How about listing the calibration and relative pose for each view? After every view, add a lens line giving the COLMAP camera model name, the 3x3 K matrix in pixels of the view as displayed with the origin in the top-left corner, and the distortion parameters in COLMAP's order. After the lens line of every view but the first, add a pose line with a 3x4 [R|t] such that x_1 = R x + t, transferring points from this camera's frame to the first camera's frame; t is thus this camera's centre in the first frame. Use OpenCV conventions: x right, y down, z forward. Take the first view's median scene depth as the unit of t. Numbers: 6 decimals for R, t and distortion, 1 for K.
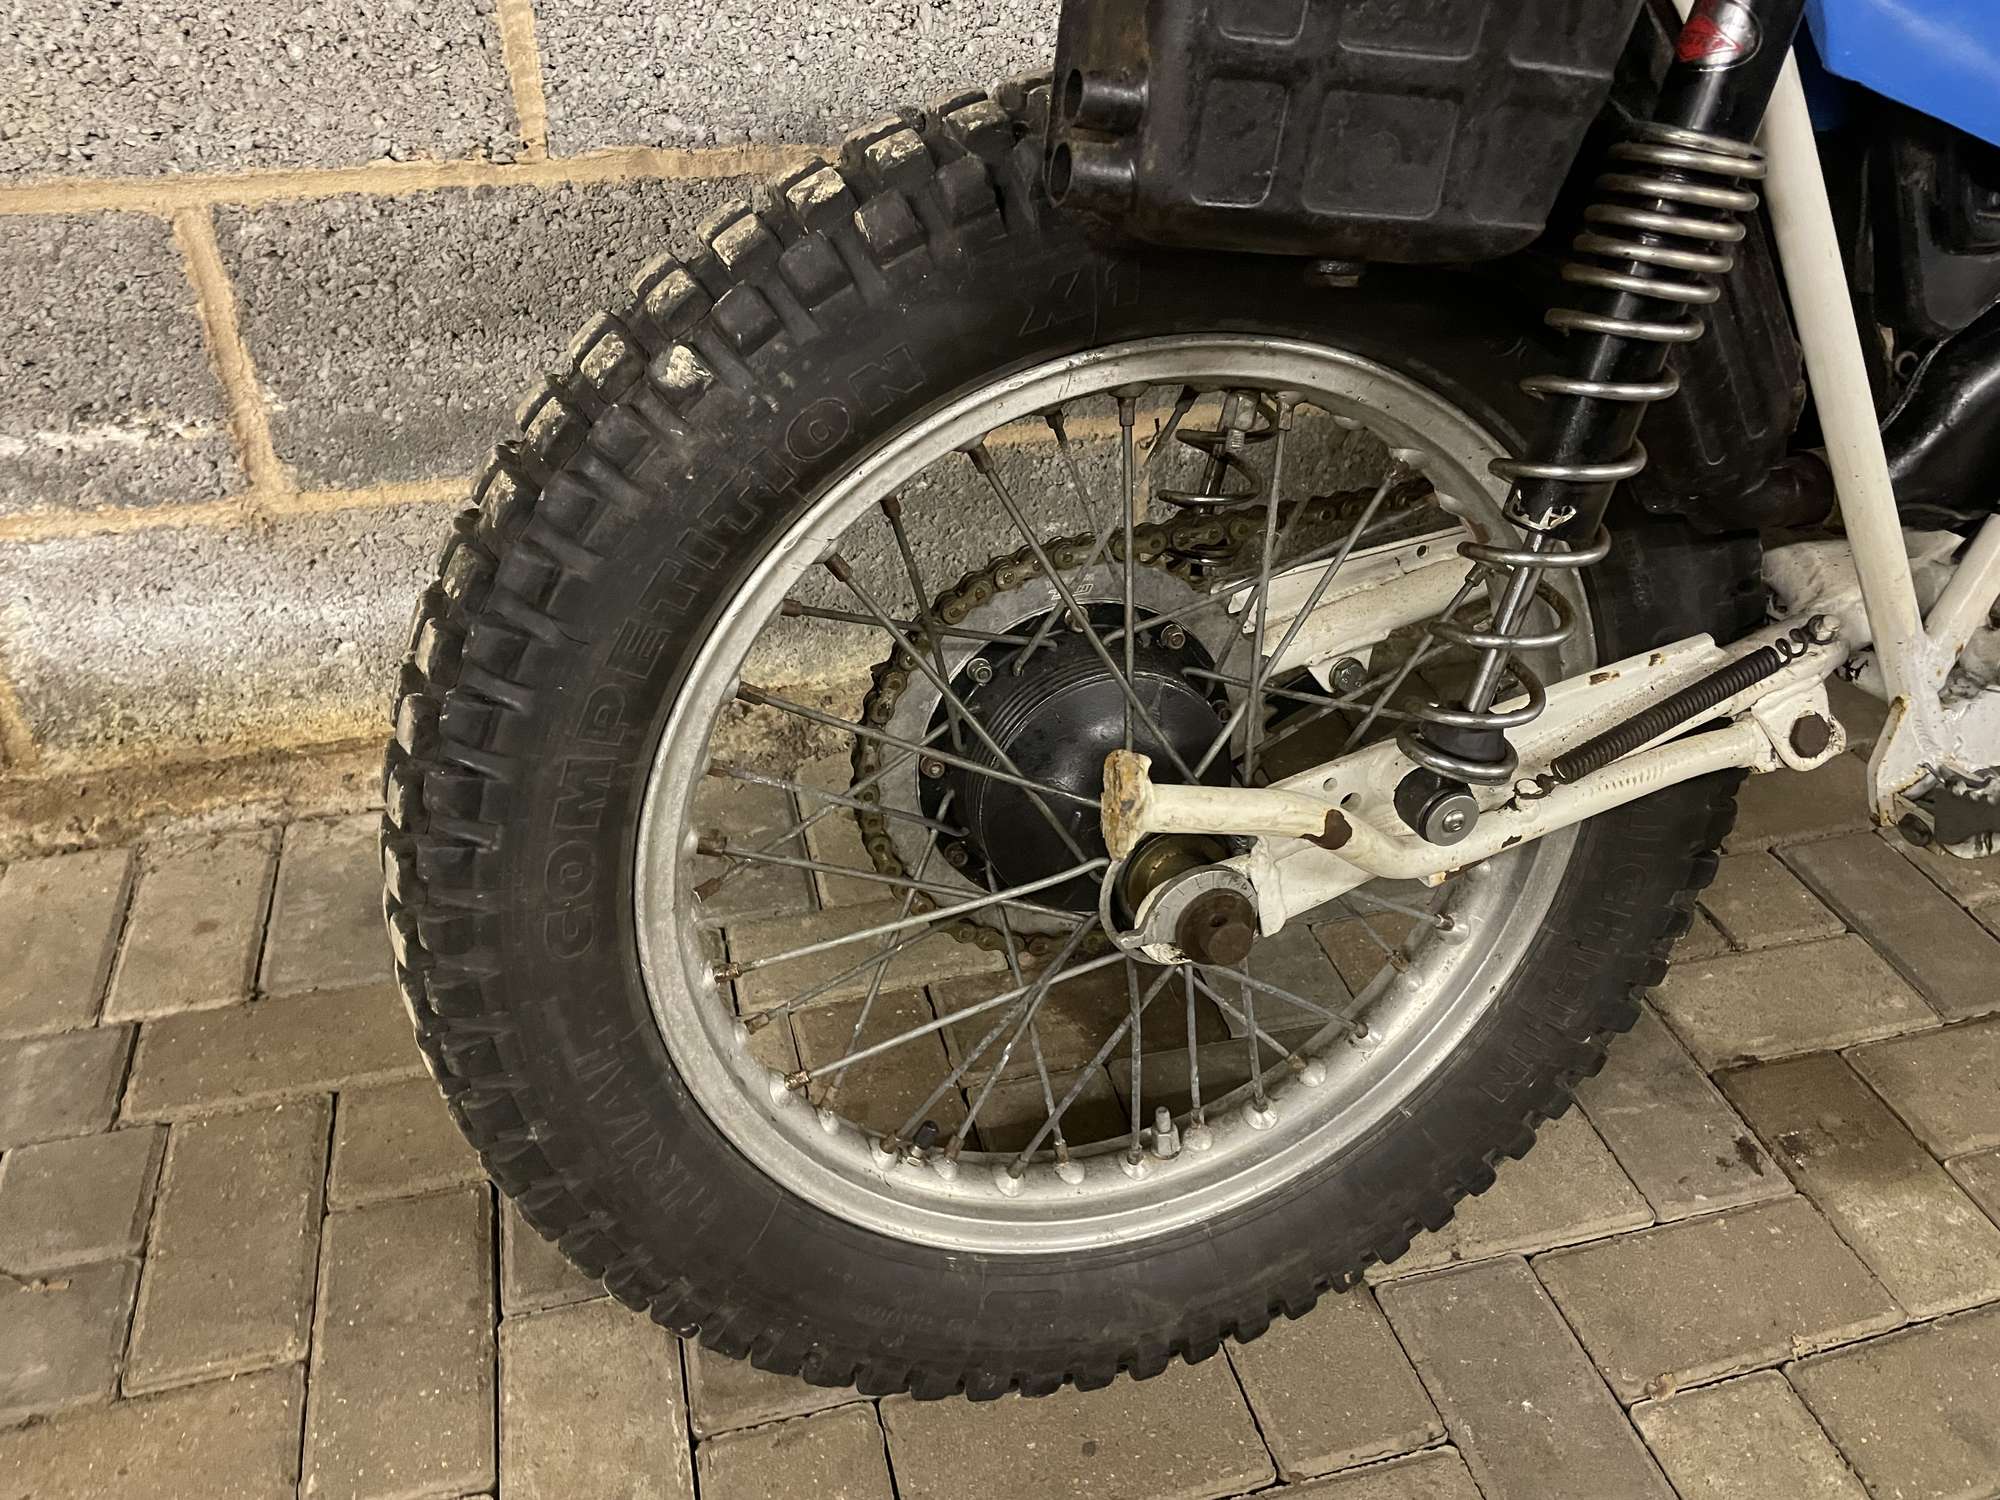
lens RADIAL K [[1546.7, 0, 979.7], [0, 1546.7, 729.6], [0, 0, 1]] dist [0.078838, -0.120449]
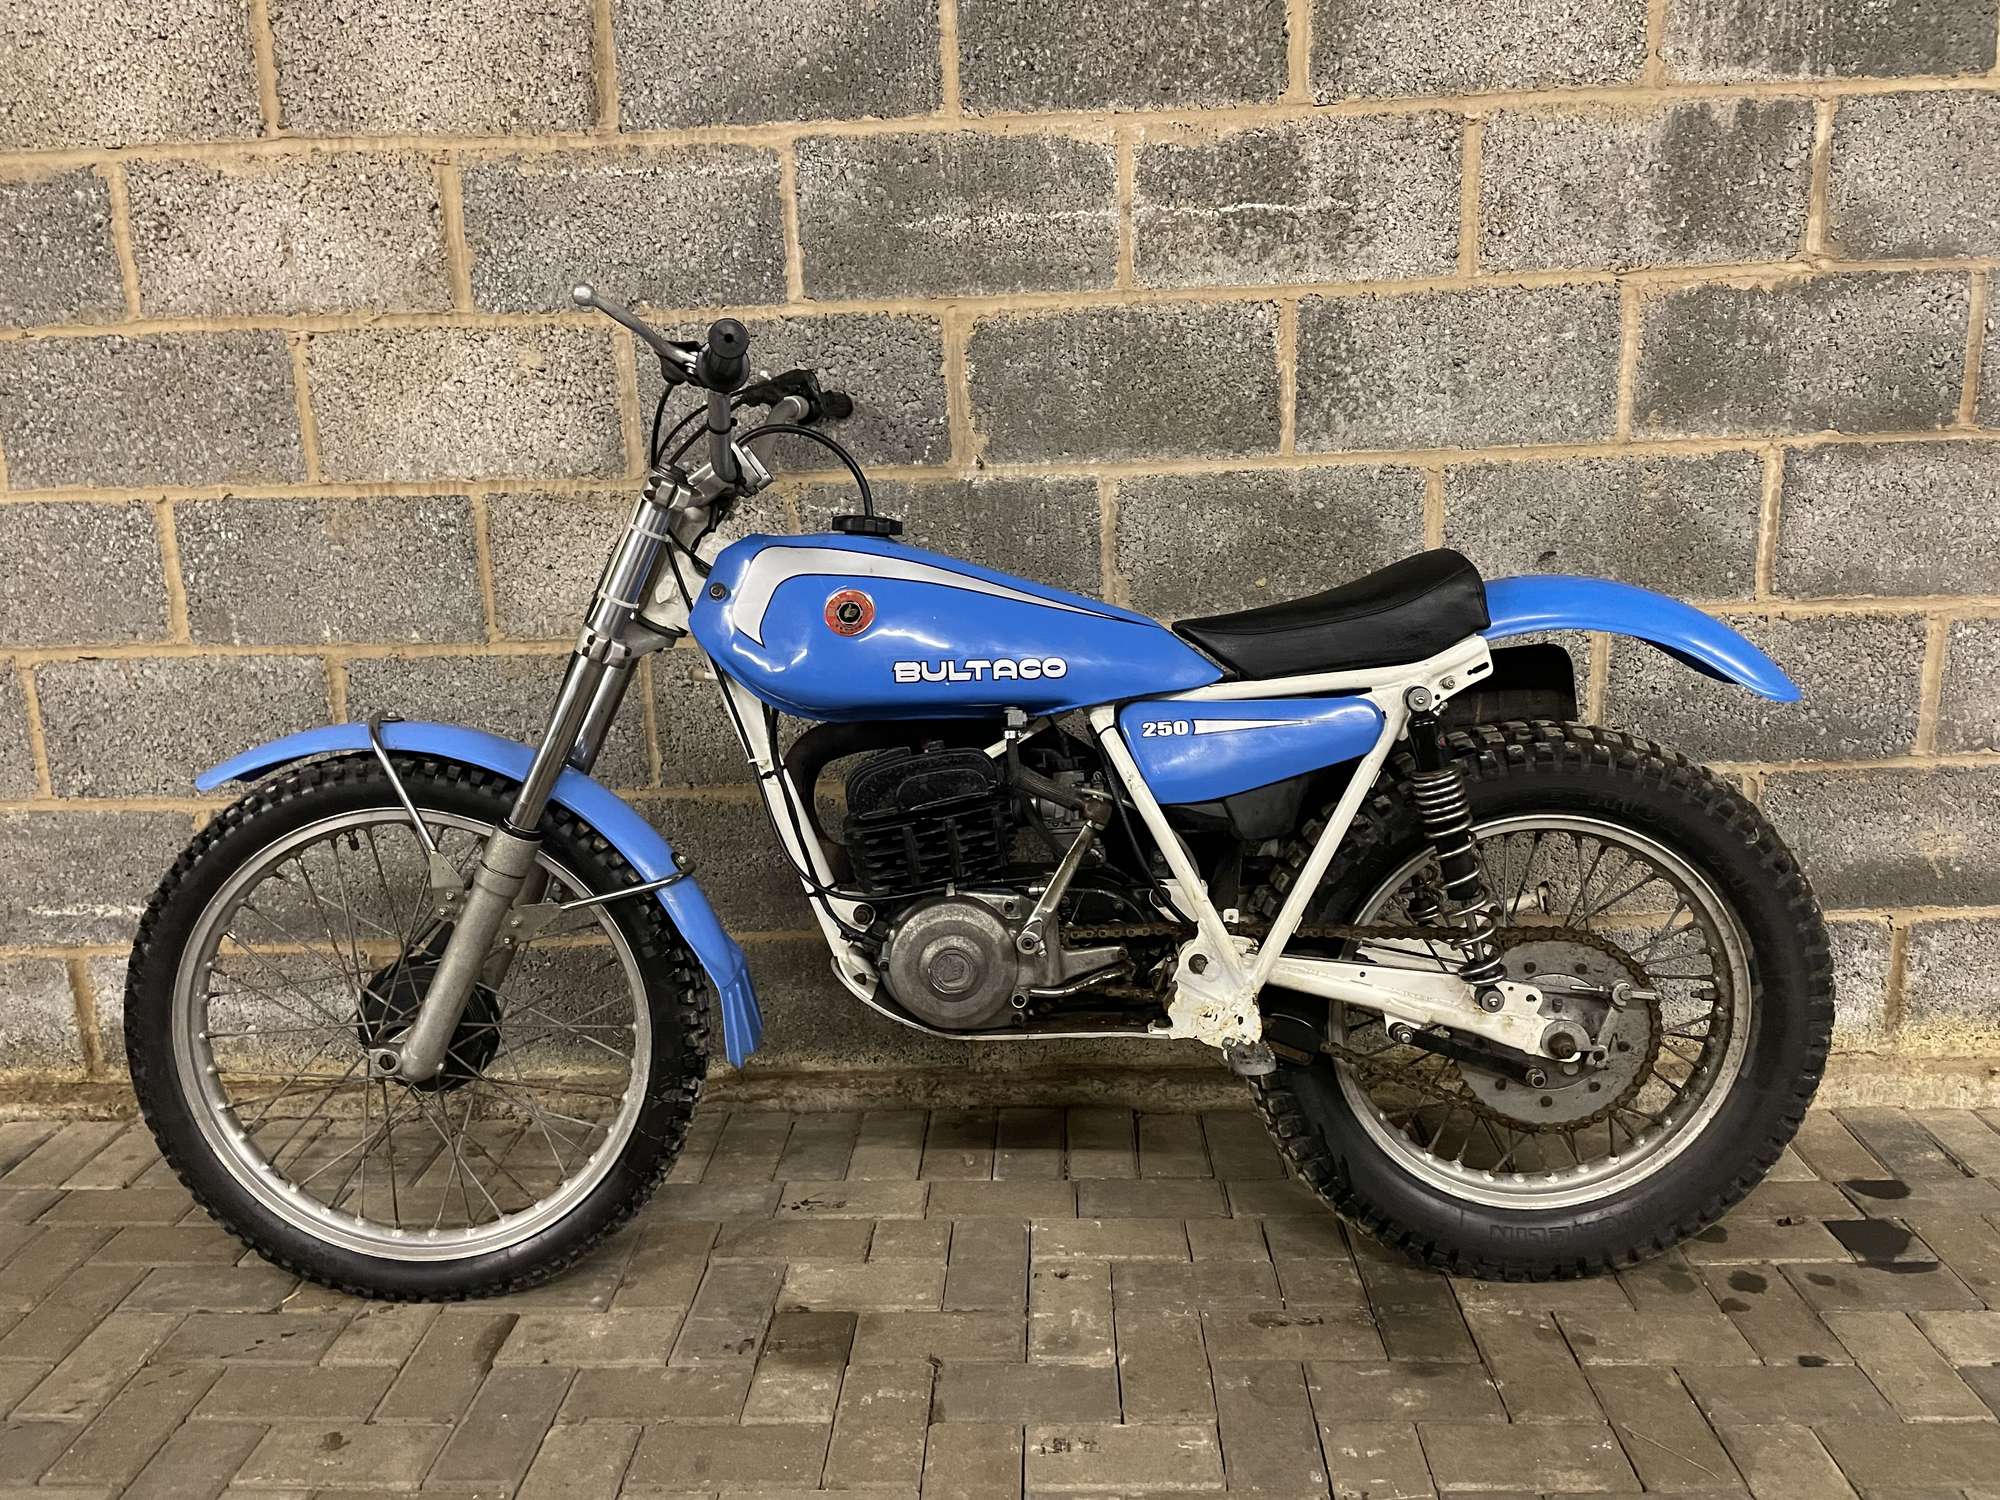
lens RADIAL K [[1546.7, 0, 1004.1], [0, 1546.7, 721.9], [0, 0, 1]] dist [0.078838, -0.120449]
pose [[0.956306, 0.016003, -0.291929, 1.209342], [-0.129223, 0.918810, -0.372947, 0.233094], [0.262259, 0.394376, 0.880732, -0.711344]]
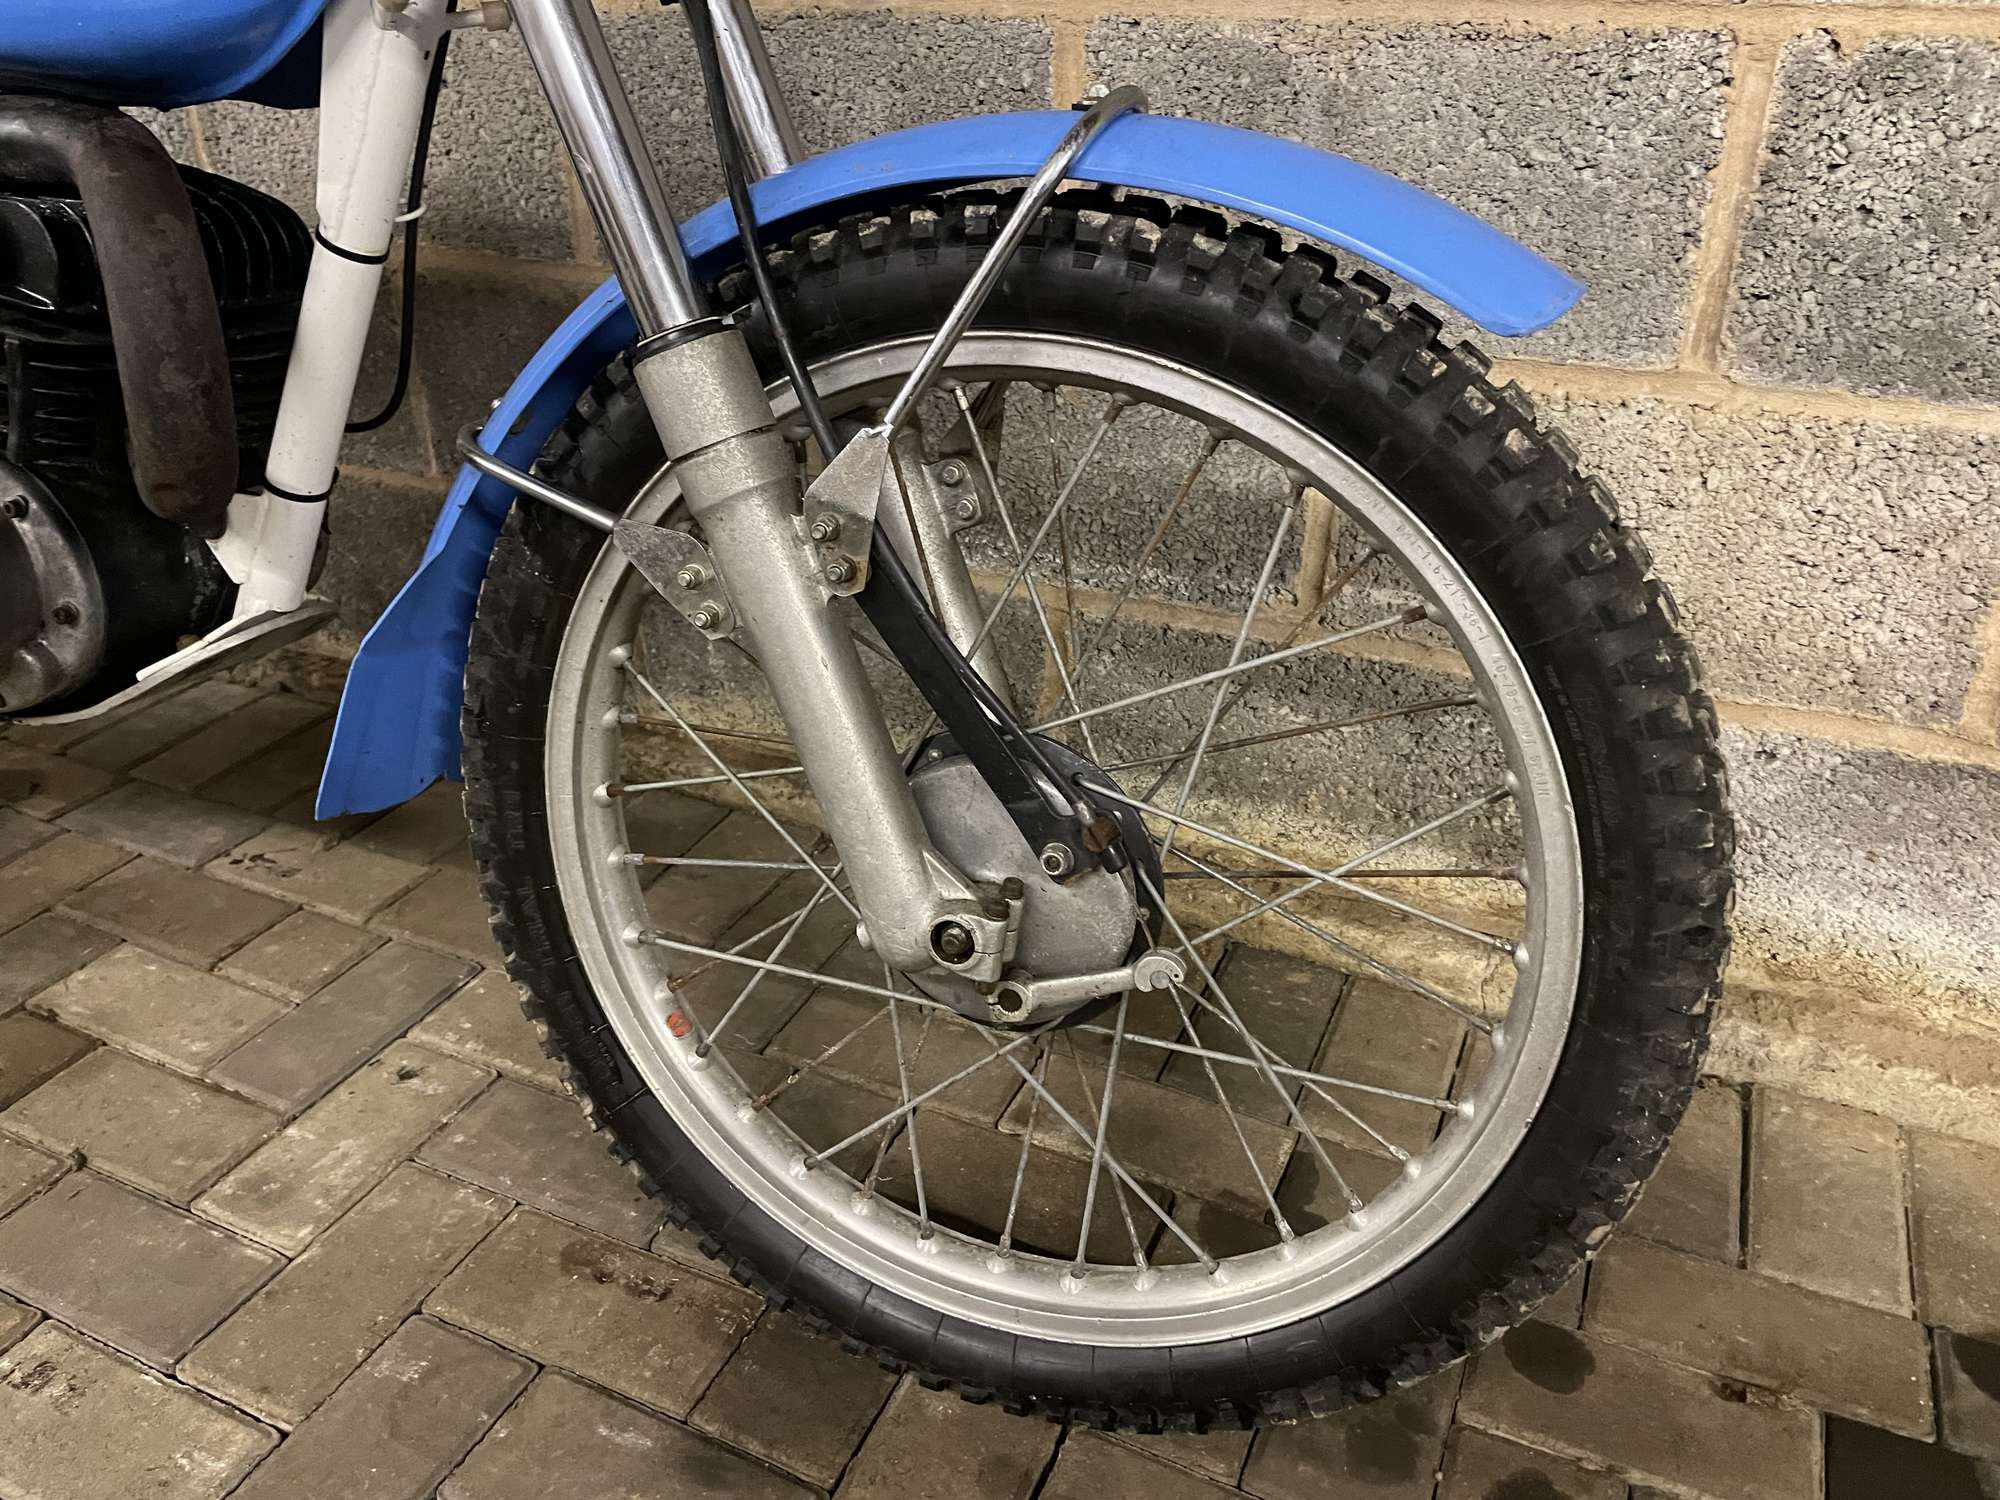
lens RADIAL K [[1546.7, 0, 975.3], [0, 1546.7, 731.2], [0, 0, 1]] dist [0.078838, -0.120449]
pose [[0.766226, 0.280901, -0.577921, 1.638088], [-0.365275, 0.930346, -0.032094, -0.194864], [0.528651, 0.235692, 0.815462, 0.380841]]
